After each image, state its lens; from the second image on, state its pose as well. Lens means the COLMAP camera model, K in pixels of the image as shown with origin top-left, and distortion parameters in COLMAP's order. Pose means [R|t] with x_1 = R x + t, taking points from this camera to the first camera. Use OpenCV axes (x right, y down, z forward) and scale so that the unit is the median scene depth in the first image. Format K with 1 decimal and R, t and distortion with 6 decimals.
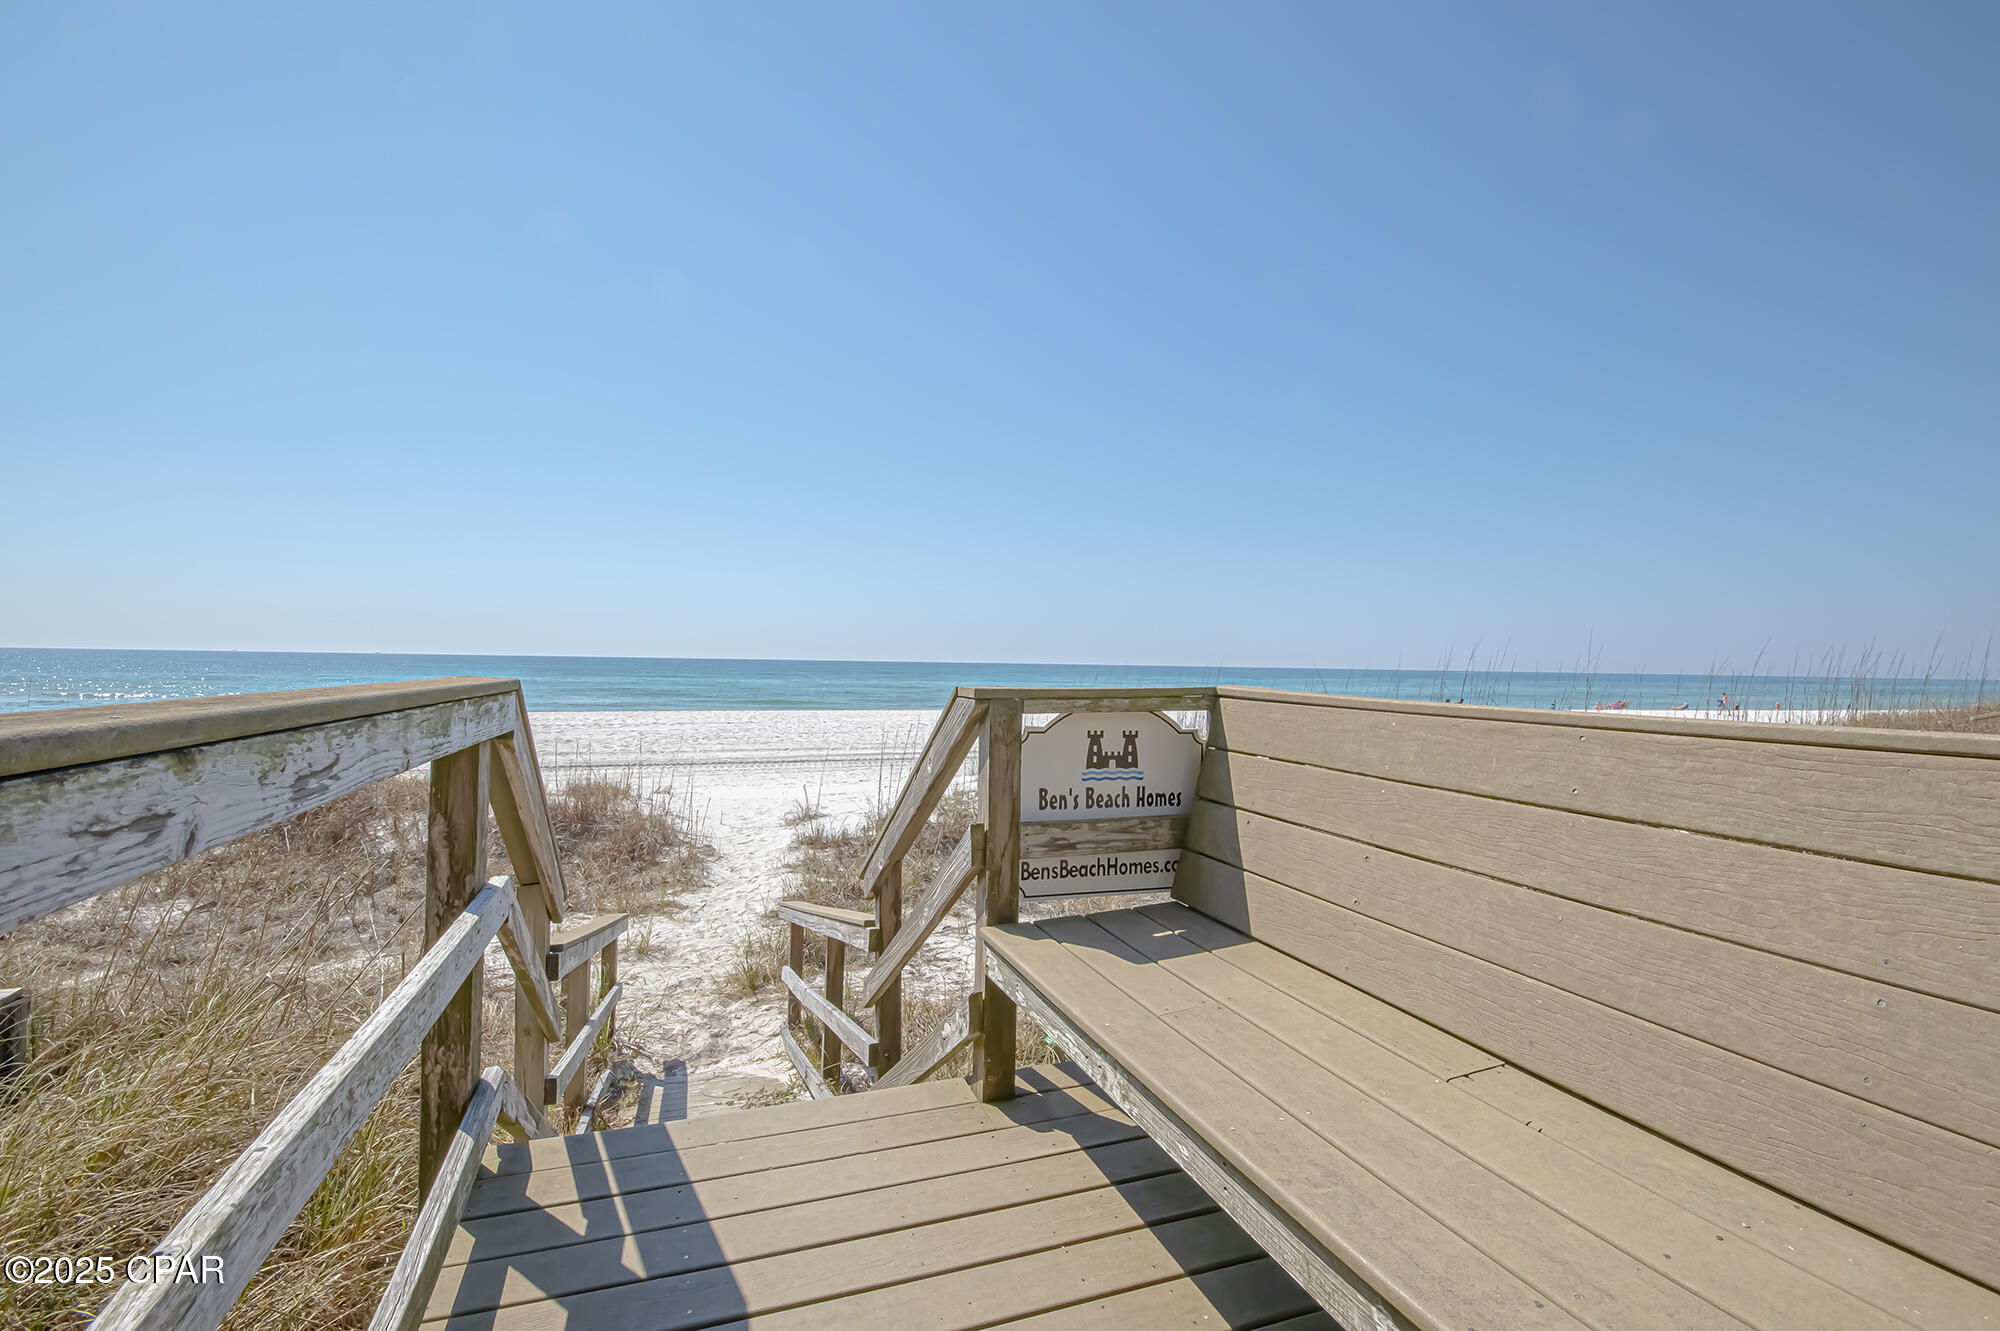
lens RADIAL K [[880.5, 0, 998.2], [0, 880.5, 667.9], [0, 0, 1]] dist [-0.003388, -0.002602]
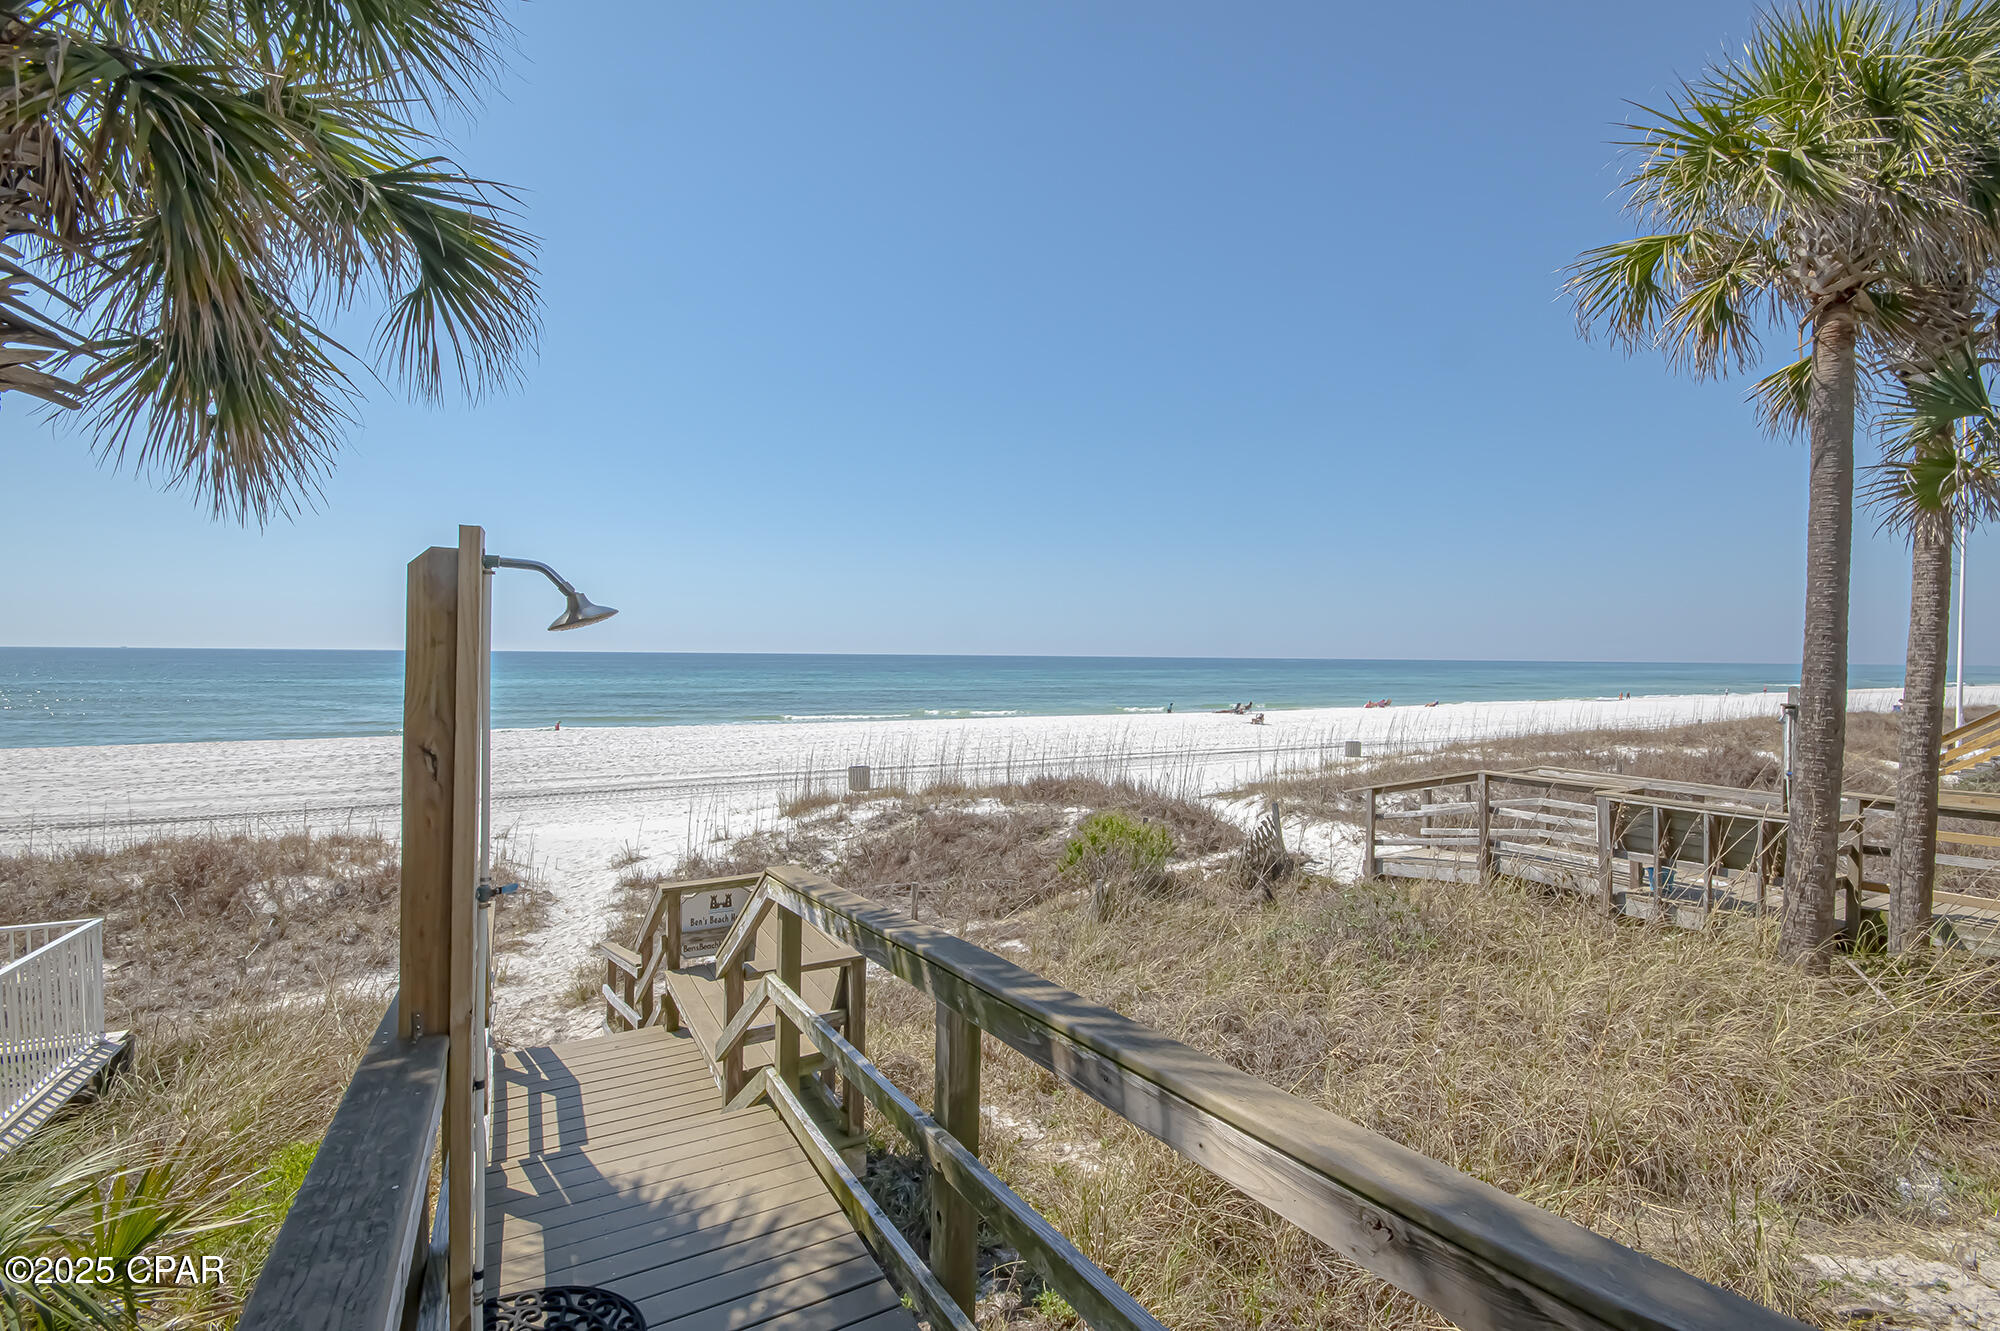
lens RADIAL K [[880.5, 0, 1006.7], [0, 880.5, 659.5], [0, 0, 1]] dist [-0.003388, -0.002602]
pose [[0.984547, -0.005883, 0.175023, 0.171299], [0.005725, 0.999983, 0.001405, -0.212549], [-0.175028, -0.000381, 0.984563, -0.597610]]
